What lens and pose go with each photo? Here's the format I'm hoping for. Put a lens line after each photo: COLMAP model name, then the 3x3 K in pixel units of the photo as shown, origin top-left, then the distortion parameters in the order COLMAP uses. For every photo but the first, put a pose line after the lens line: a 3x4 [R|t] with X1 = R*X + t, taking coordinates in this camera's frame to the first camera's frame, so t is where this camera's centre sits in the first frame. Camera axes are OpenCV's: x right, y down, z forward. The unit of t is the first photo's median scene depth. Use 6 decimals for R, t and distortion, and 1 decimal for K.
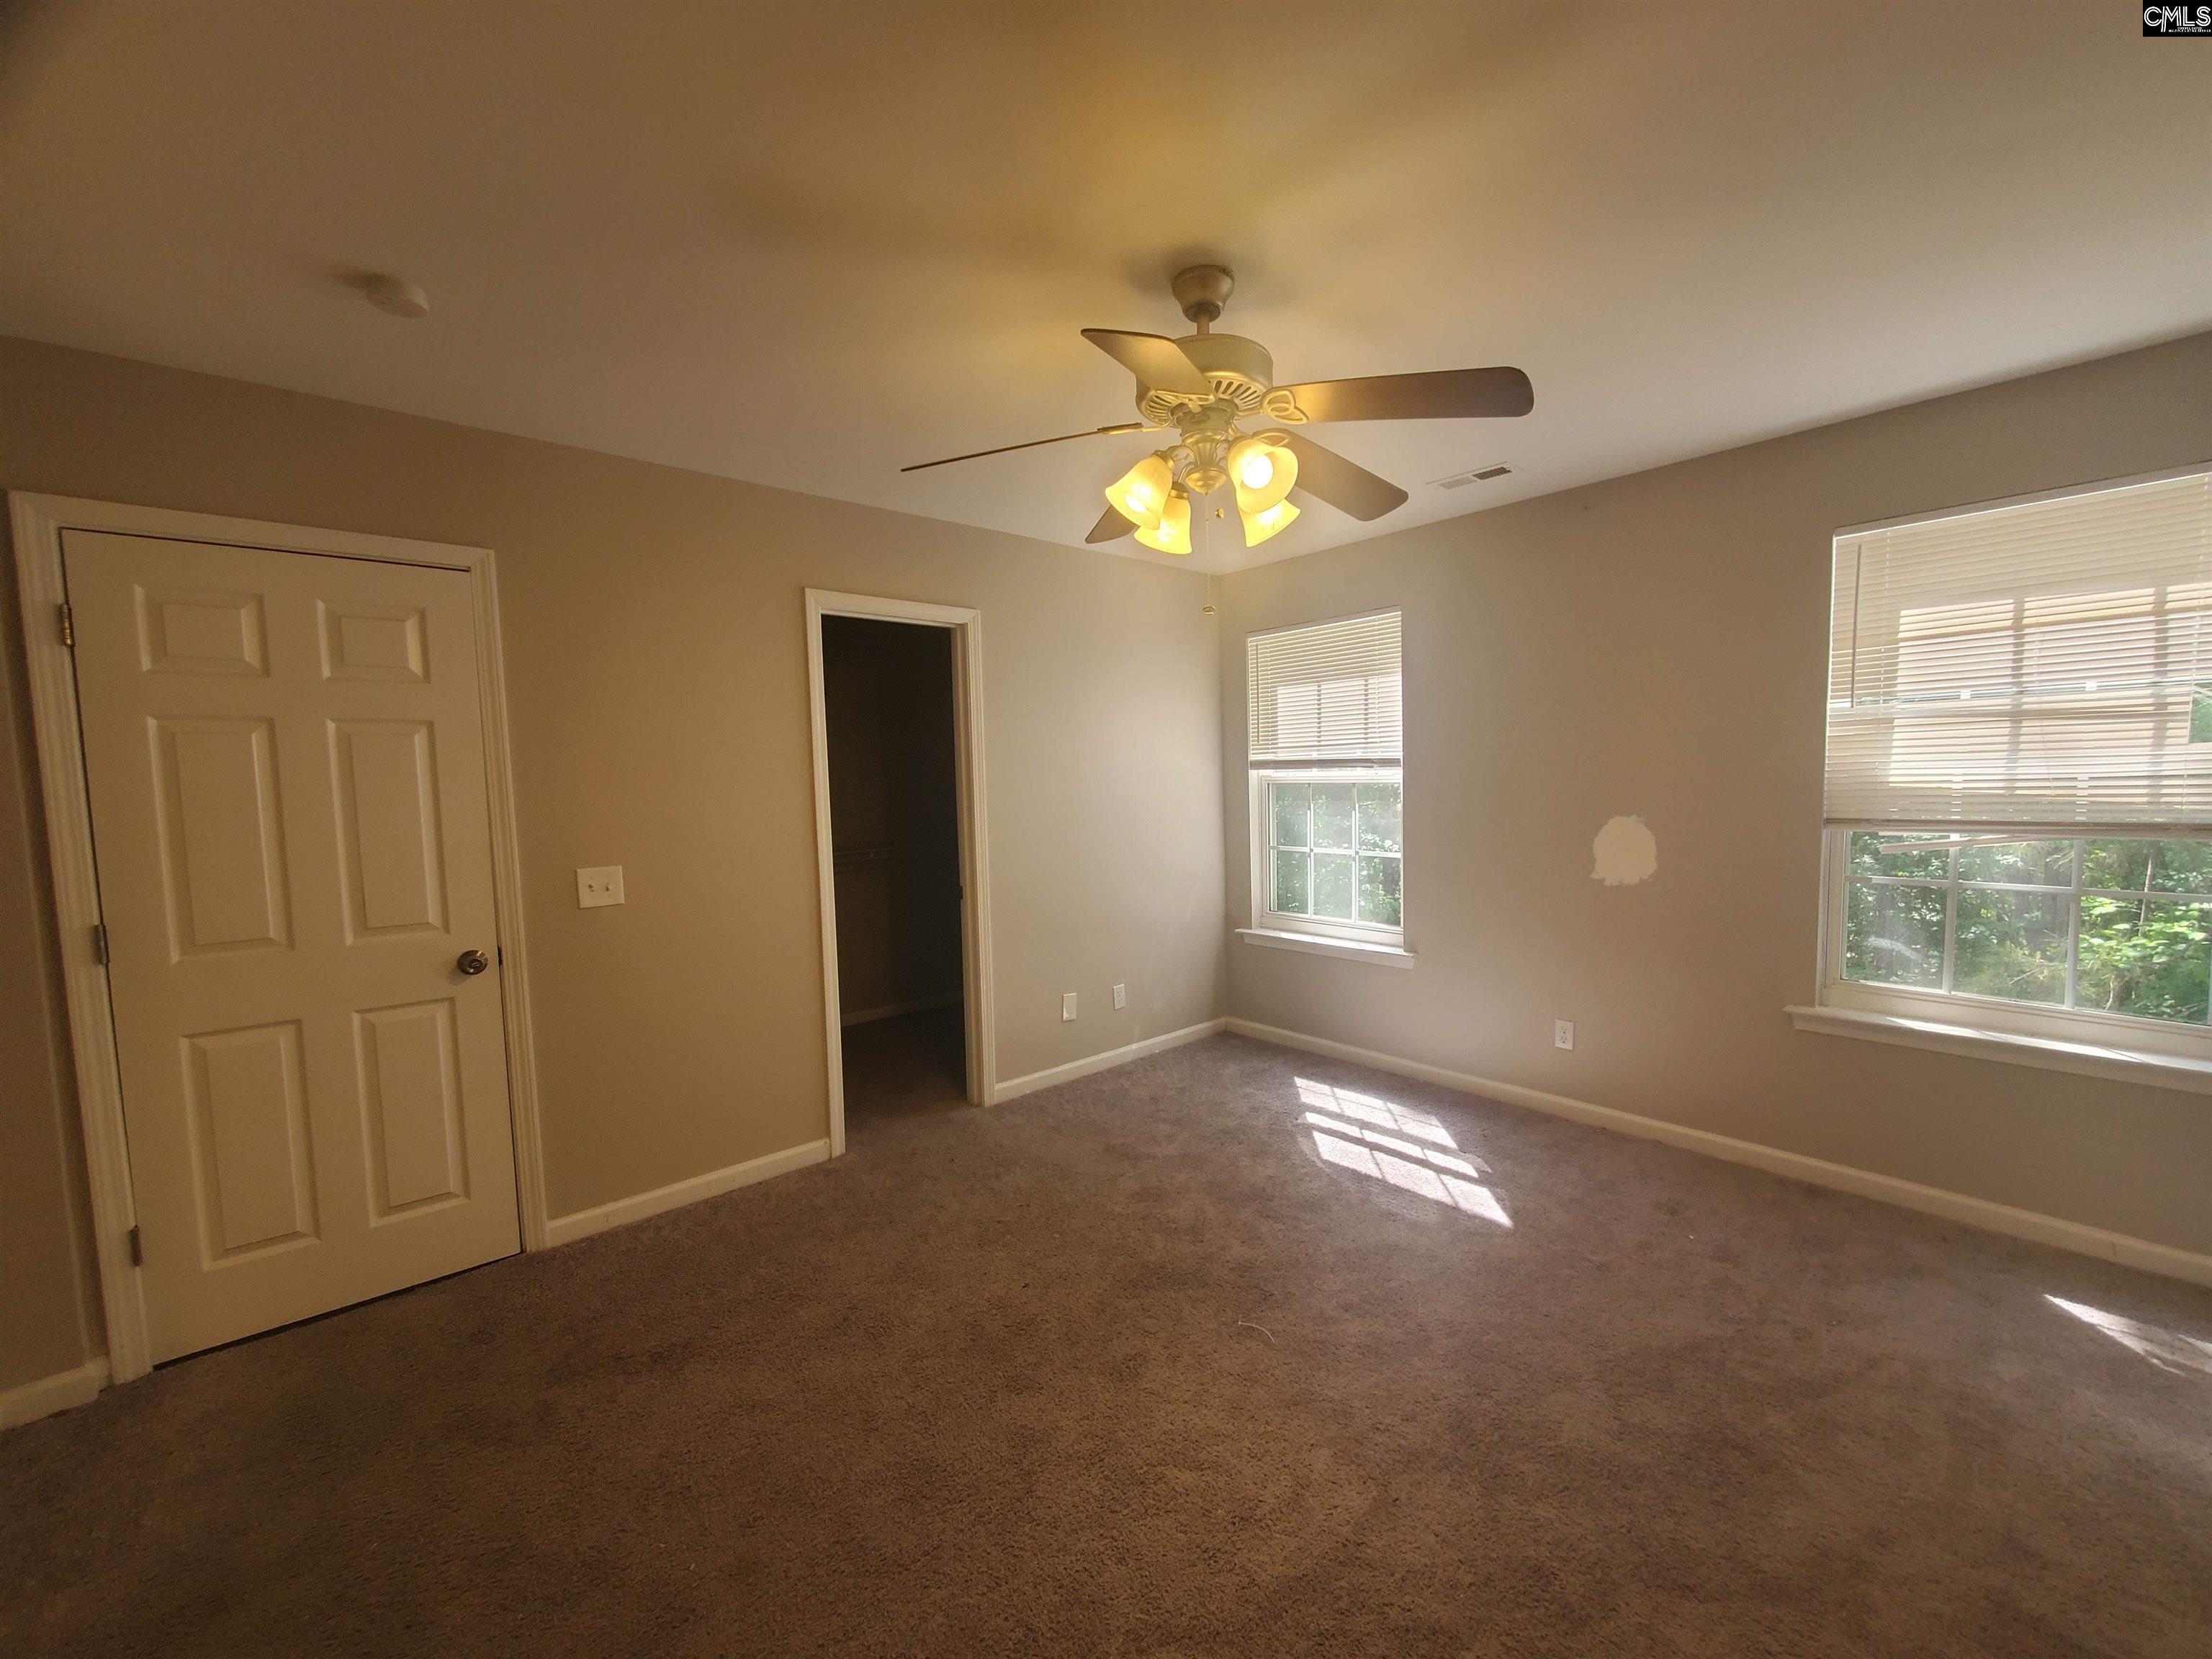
lens RADIAL K [[883.5, 0, 1115.7], [0, 883.5, 832.9], [0, 0, 1]] dist [-0.000088, 0.000108]
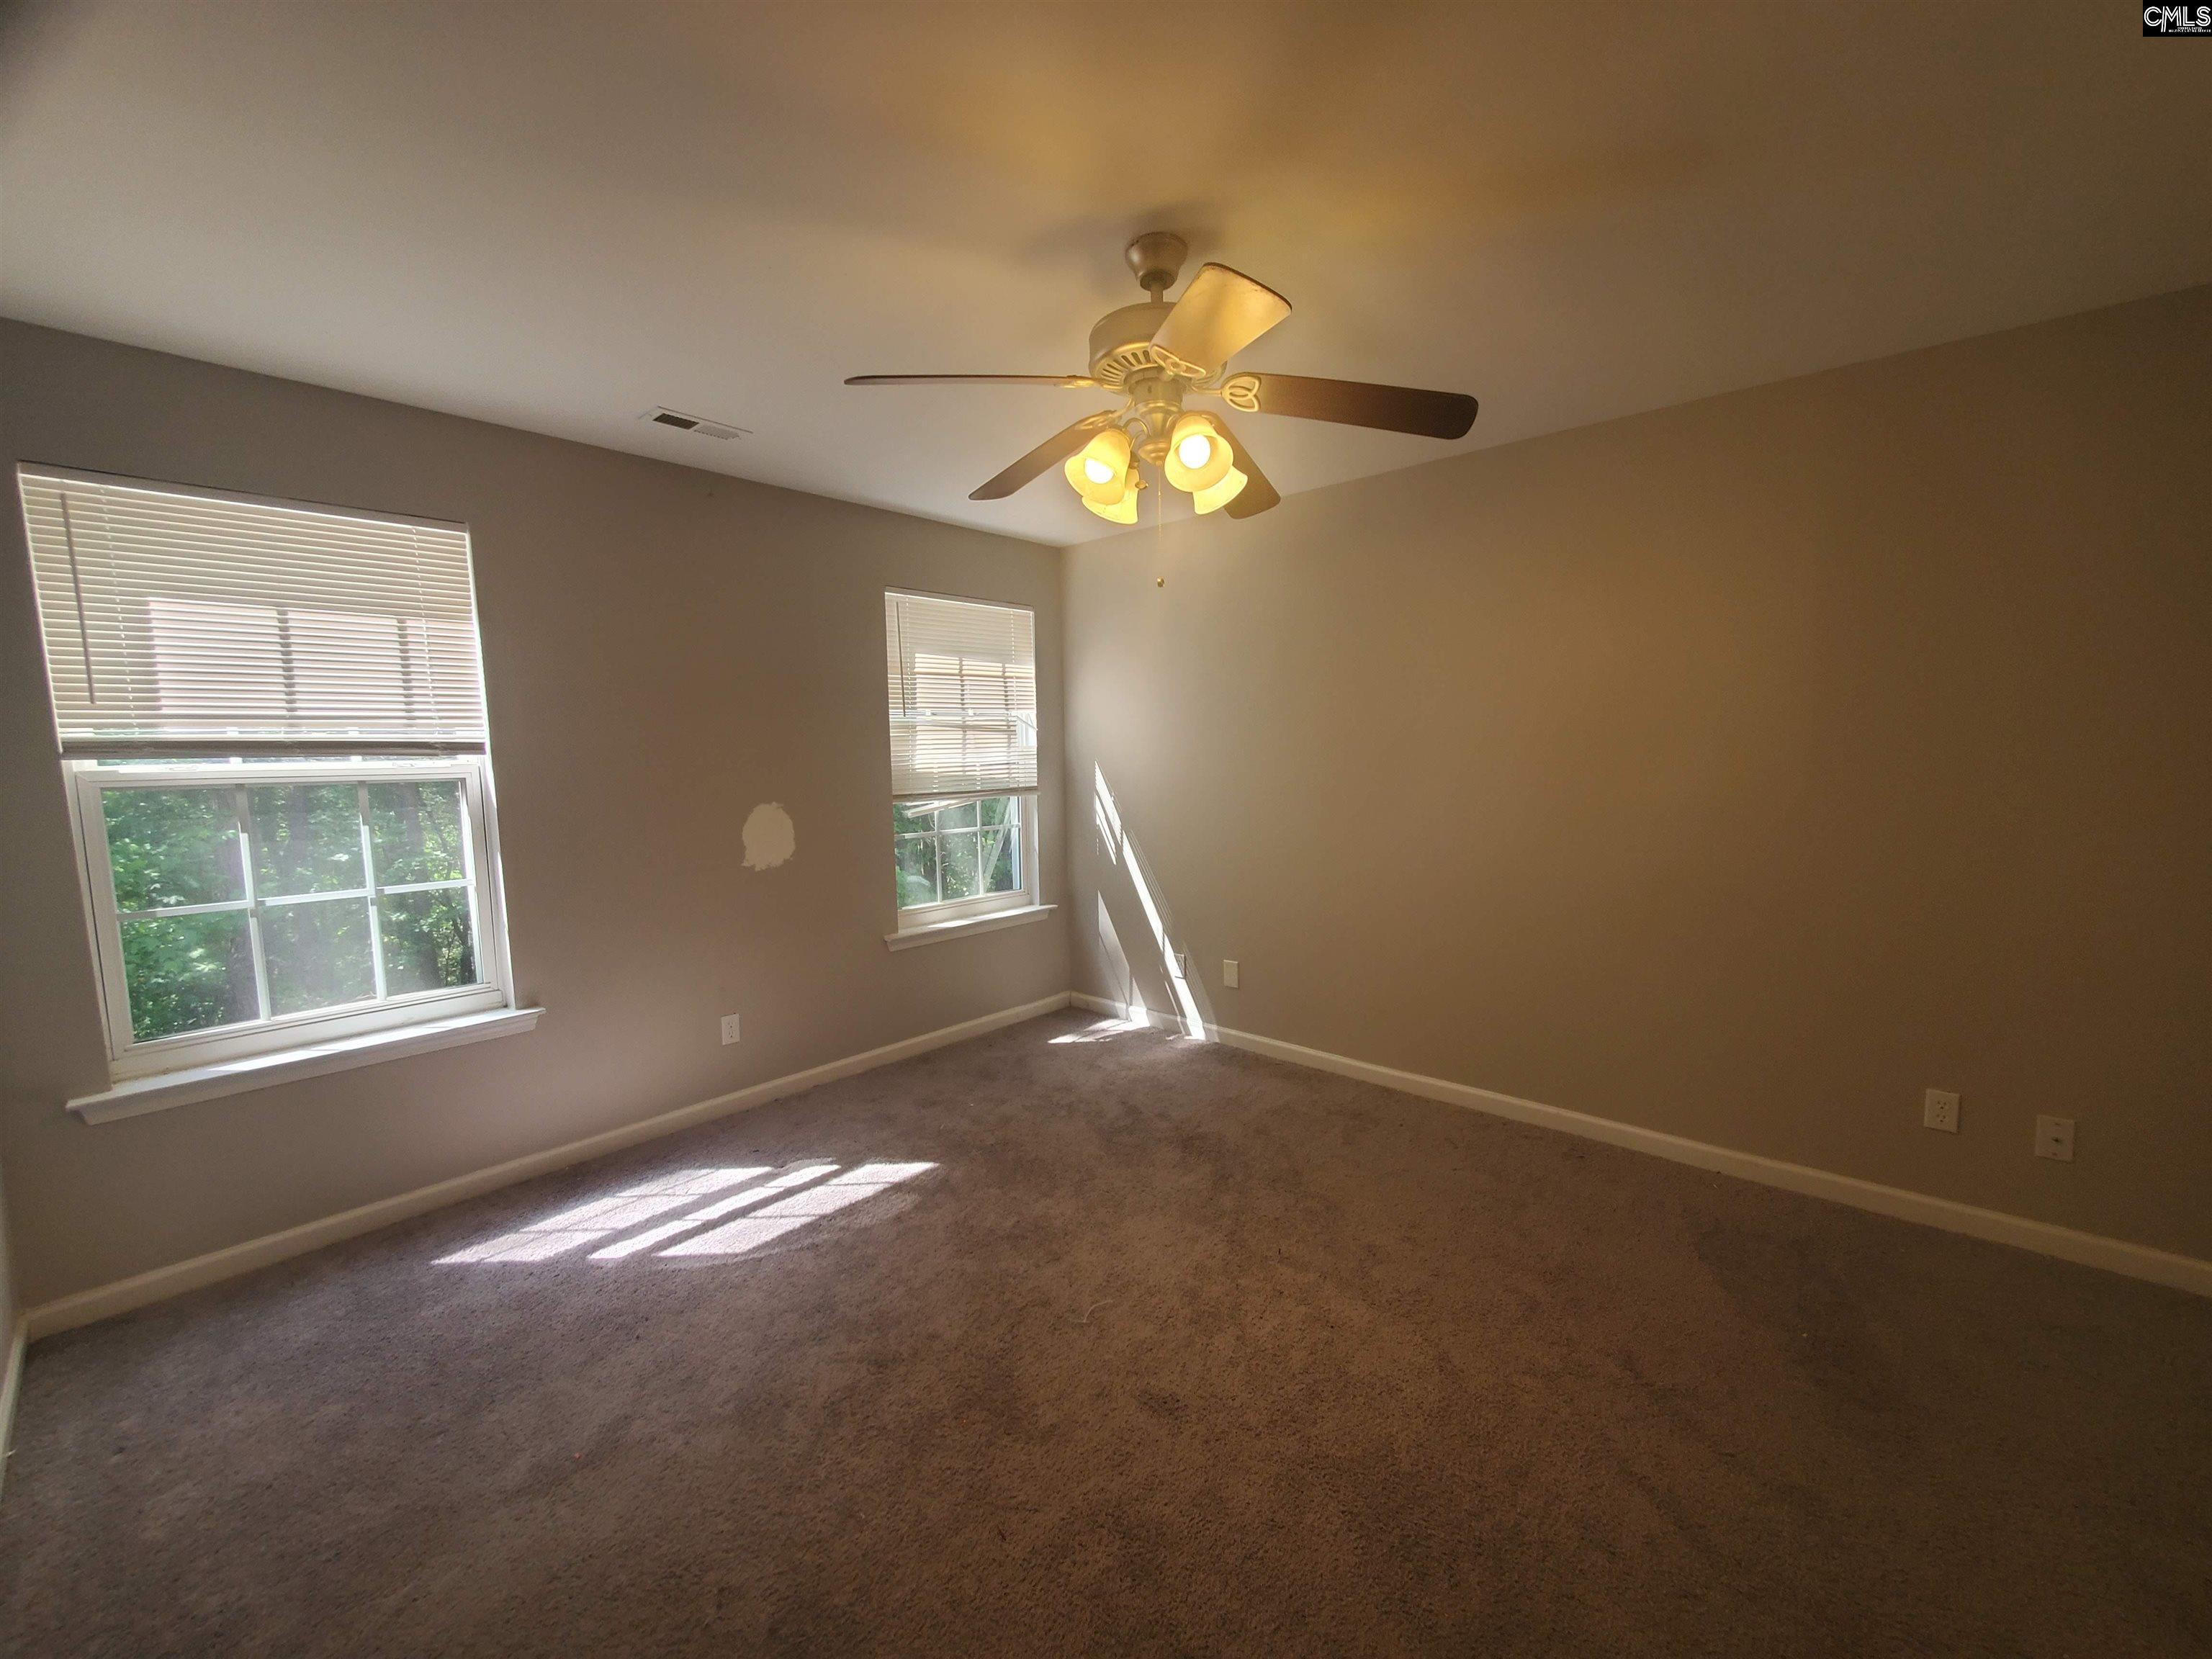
lens RADIAL K [[883.5, 0, 1105.3], [0, 883.5, 838.7], [0, 0, 1]] dist [-0.000088, 0.000108]
pose [[-0.111759, -0.061154, 0.991852, -0.546353], [0.095897, 0.992783, 0.072017, -0.014457], [-0.989097, 0.103164, -0.105088, 0.734792]]
